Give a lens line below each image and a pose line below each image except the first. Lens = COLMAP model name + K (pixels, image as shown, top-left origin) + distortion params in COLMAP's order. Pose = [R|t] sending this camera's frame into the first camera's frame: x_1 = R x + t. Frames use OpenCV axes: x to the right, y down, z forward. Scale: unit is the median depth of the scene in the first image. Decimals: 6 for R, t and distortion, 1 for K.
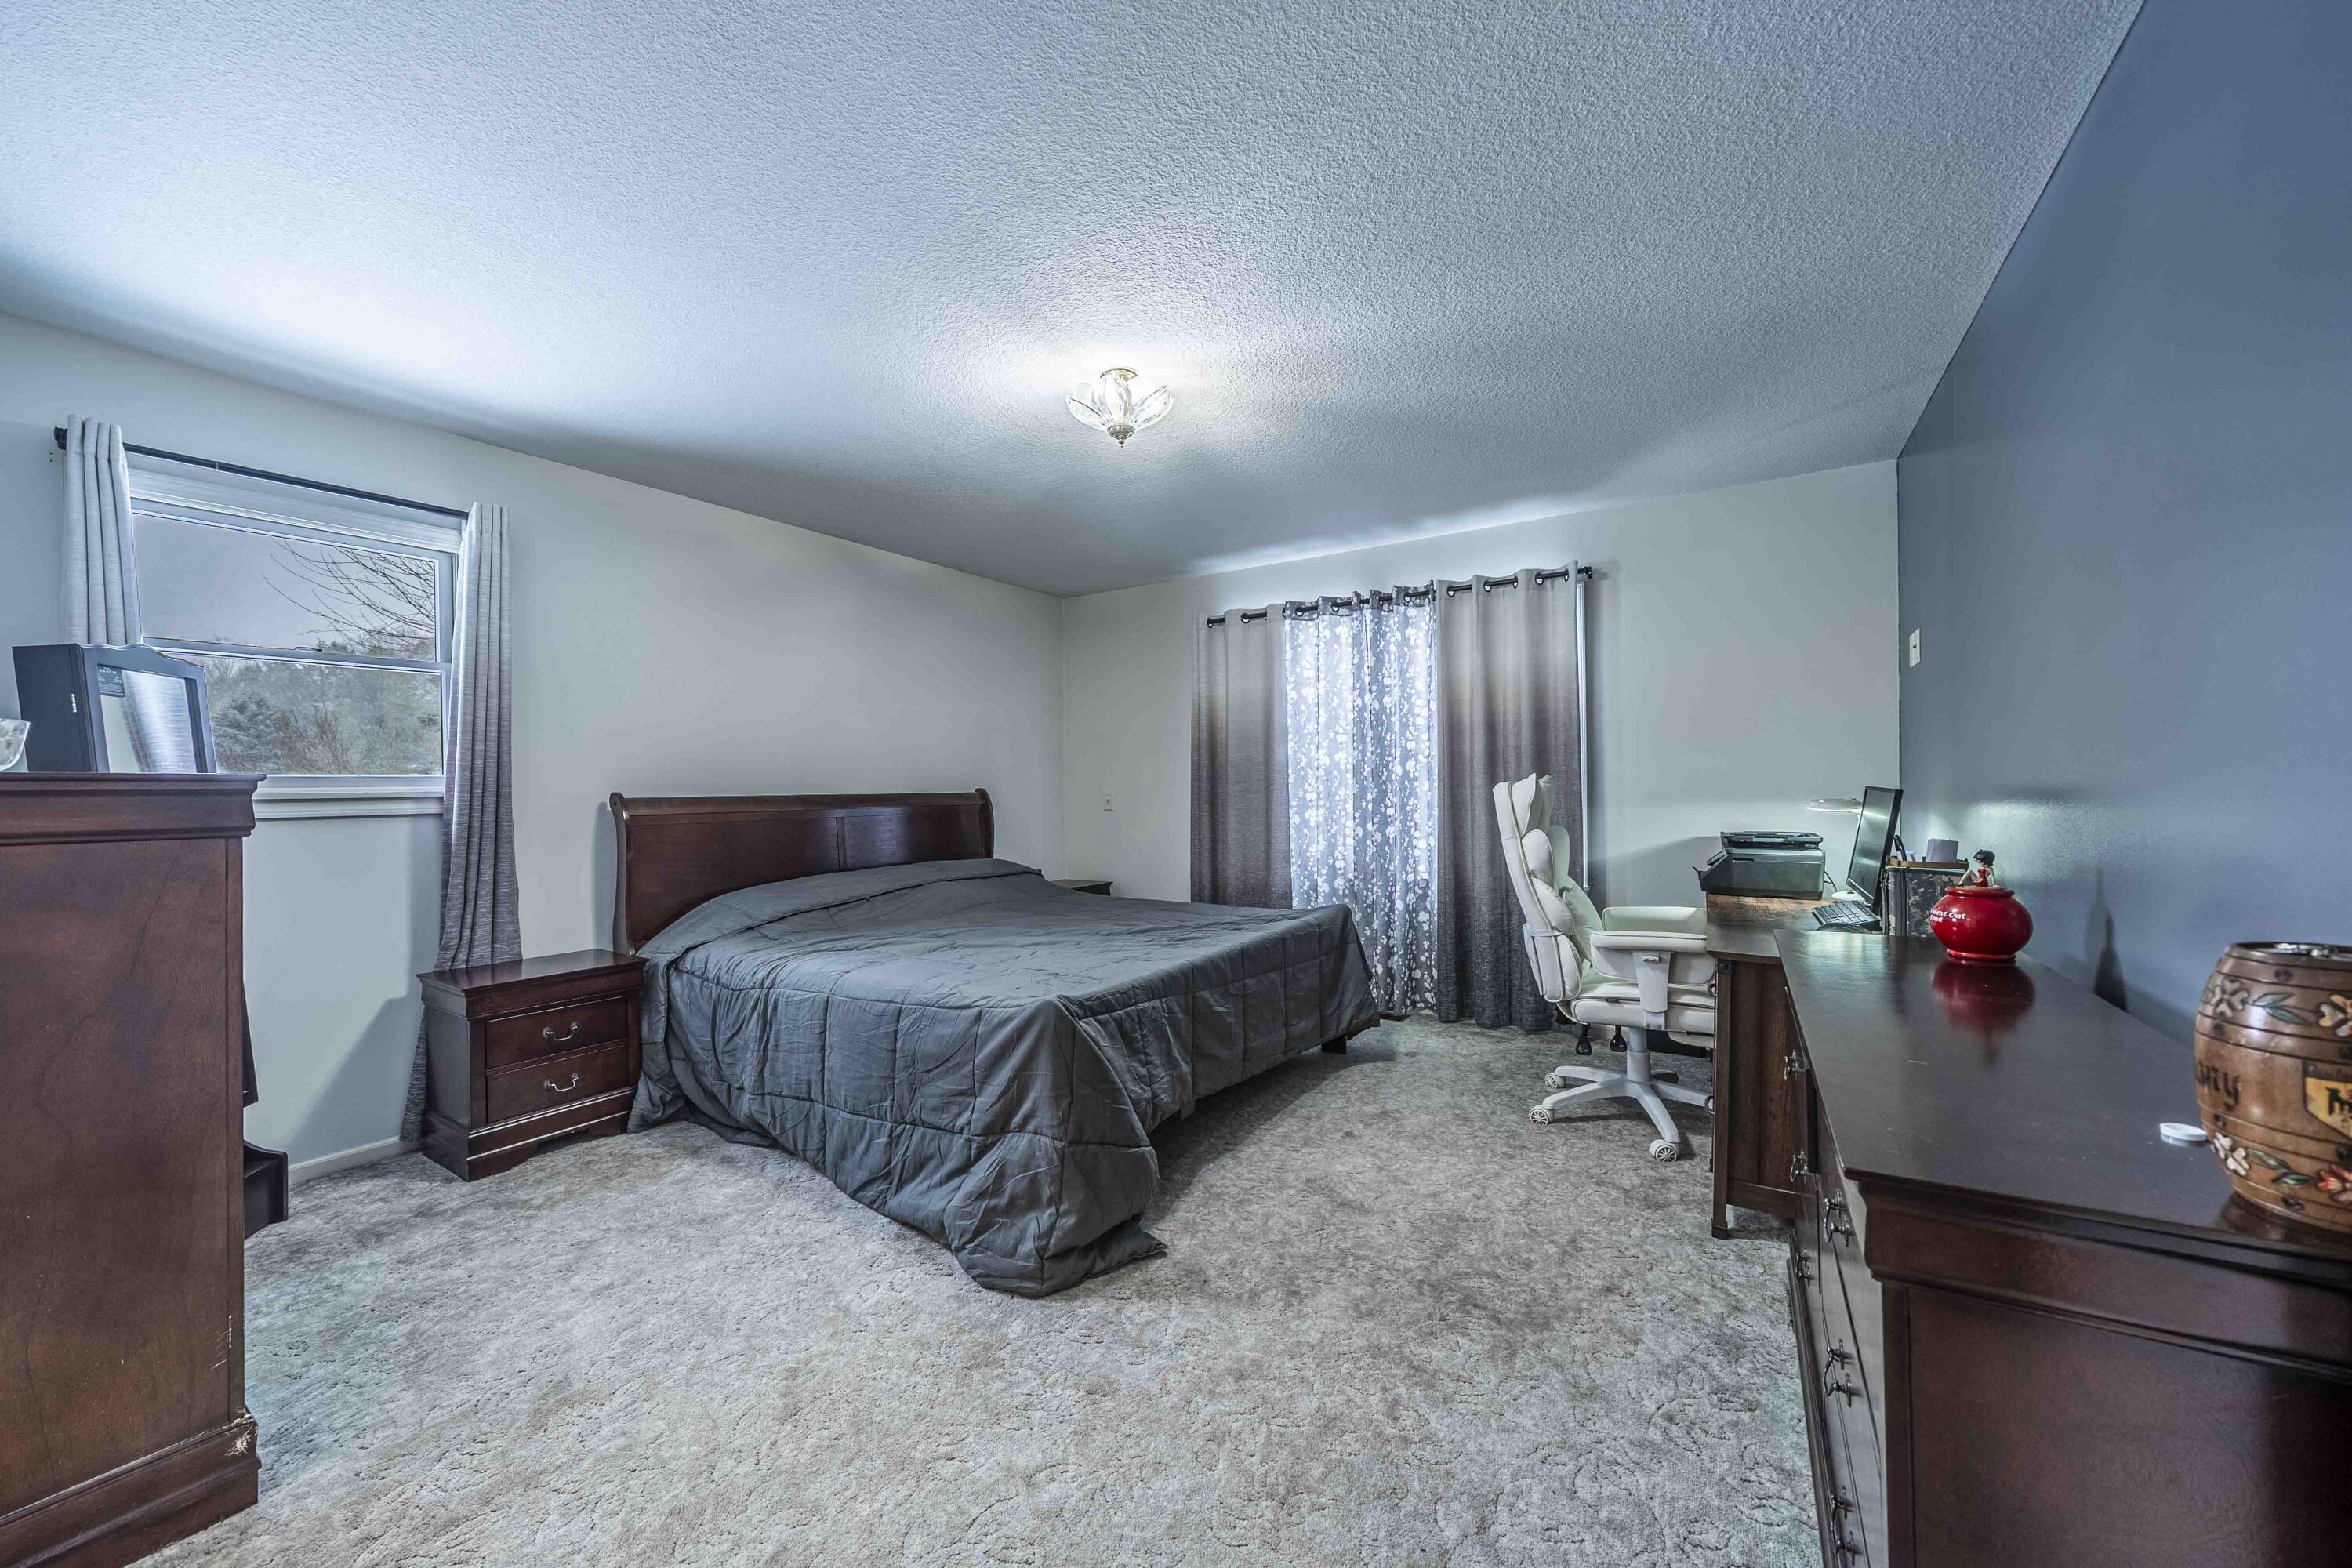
lens RADIAL K [[821.4, 0, 1192.9], [0, 821.4, 786.2], [0, 0, 1]] dist [-0.000028, 0.000269]
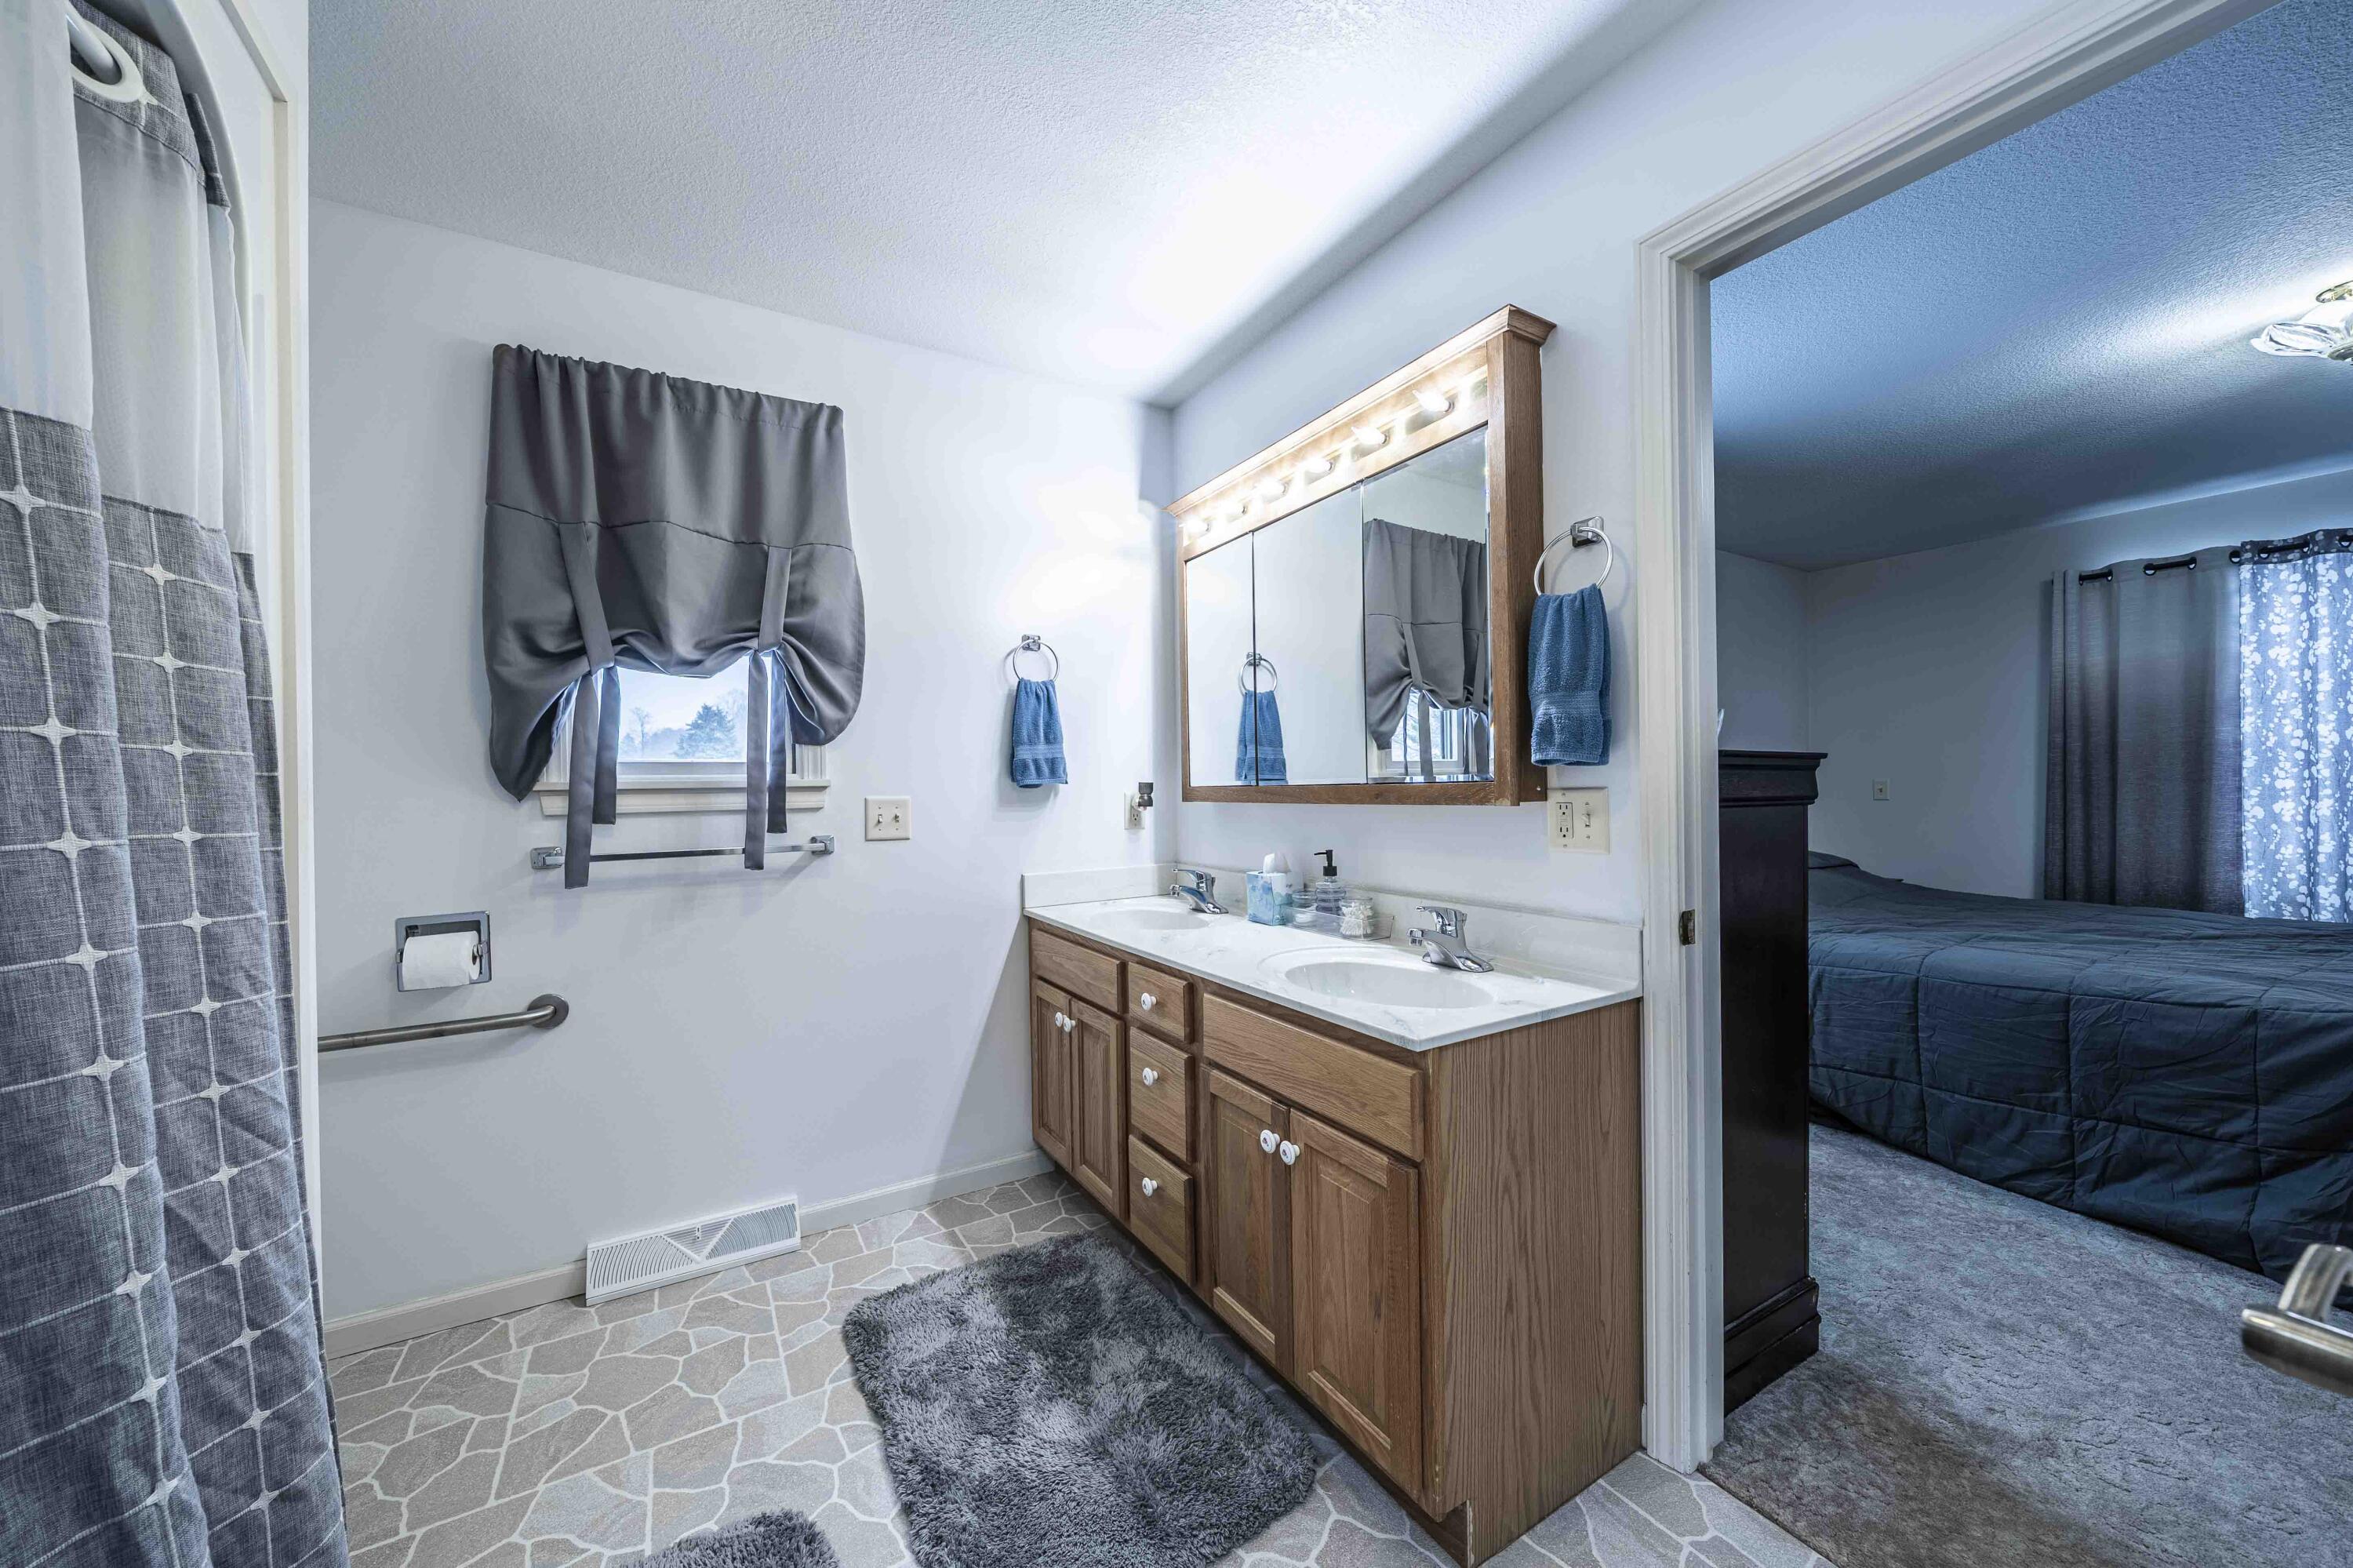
lens RADIAL K [[821.8, 0, 1186.7], [0, 821.8, 785.0], [0, 0, 1]] dist [-0.000028, 0.000269]
pose [[0.910736, 0.003074, -0.412978, -0.498489], [0.000356, 0.999966, 0.008228, 0.006463], [0.412989, -0.007640, 0.910704, -0.168068]]
